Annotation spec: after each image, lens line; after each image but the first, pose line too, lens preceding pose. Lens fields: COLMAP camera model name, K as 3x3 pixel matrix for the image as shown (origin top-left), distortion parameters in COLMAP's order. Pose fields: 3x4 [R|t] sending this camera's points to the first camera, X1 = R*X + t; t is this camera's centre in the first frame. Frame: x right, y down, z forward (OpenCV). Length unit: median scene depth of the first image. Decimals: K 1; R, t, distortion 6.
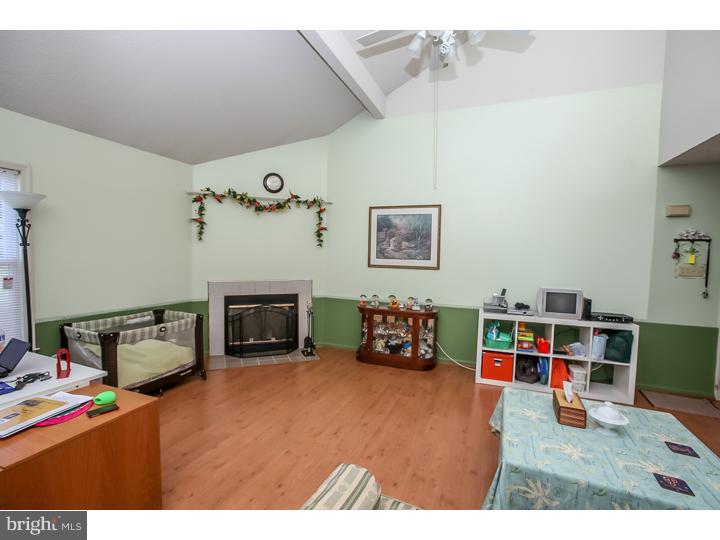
lens RADIAL K [[332.2, 0, 360.0], [0, 332.2, 270.0], [0, 0, 1]] dist [-0.064806, 0.028908]
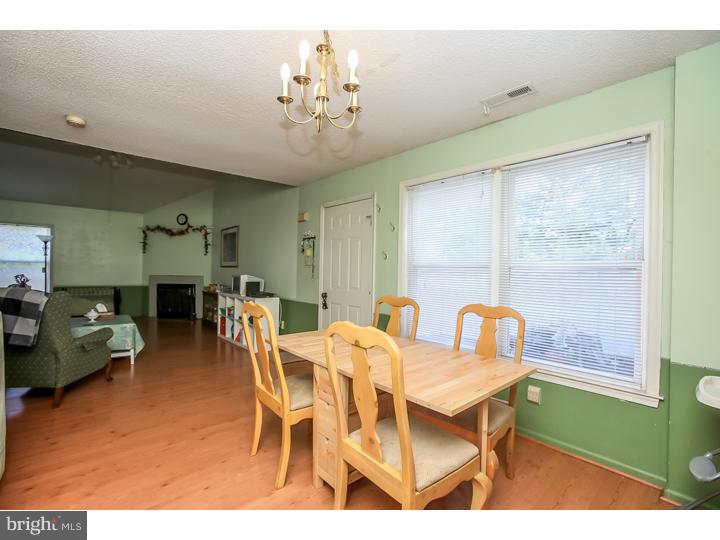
lens RADIAL K [[332.2, 0, 360.0], [0, 332.2, 270.0], [0, 0, 1]] dist [-0.064806, 0.028908]
pose [[0.896906, -0.010519, -0.442097, 1.515926], [-0.013975, 0.998544, -0.052109, 0.088931], [0.442001, 0.052915, 0.895452, -0.115683]]
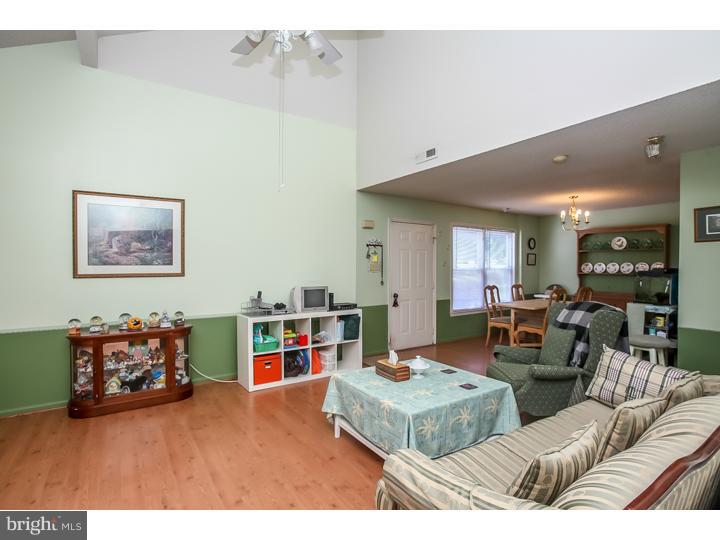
lens RADIAL K [[364.3, 0, 356.4], [0, 364.3, 266.4], [0, 0, 1]] dist [-0.032591, 0.001605]
pose [[0.566591, -0.030732, 0.823426, -0.290402], [0.050375, 0.998727, 0.002612, -0.006232], [-0.822458, 0.040000, 0.567418, 0.120567]]
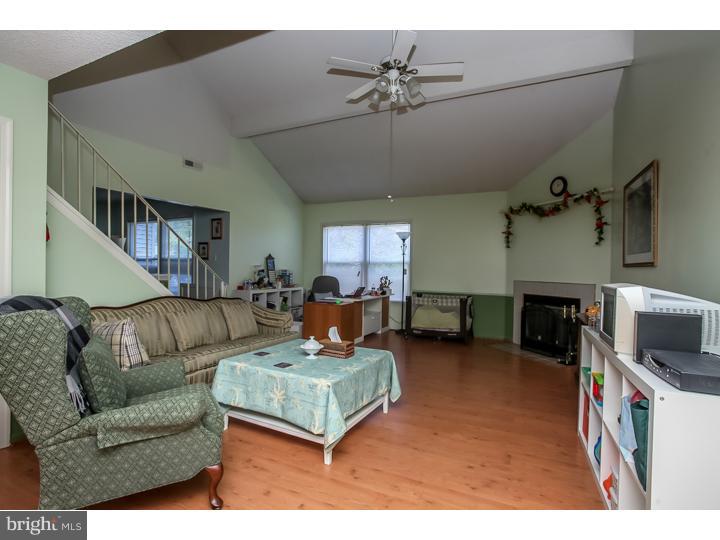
lens RADIAL K [[364.3, 0, 356.4], [0, 364.3, 266.4], [0, 0, 1]] dist [-0.032591, 0.001605]
pose [[-0.049856, -0.027175, -0.998387, 0.986239], [-0.065085, 0.997593, -0.023903, 0.055201], [0.996633, 0.063789, -0.051505, 0.524331]]
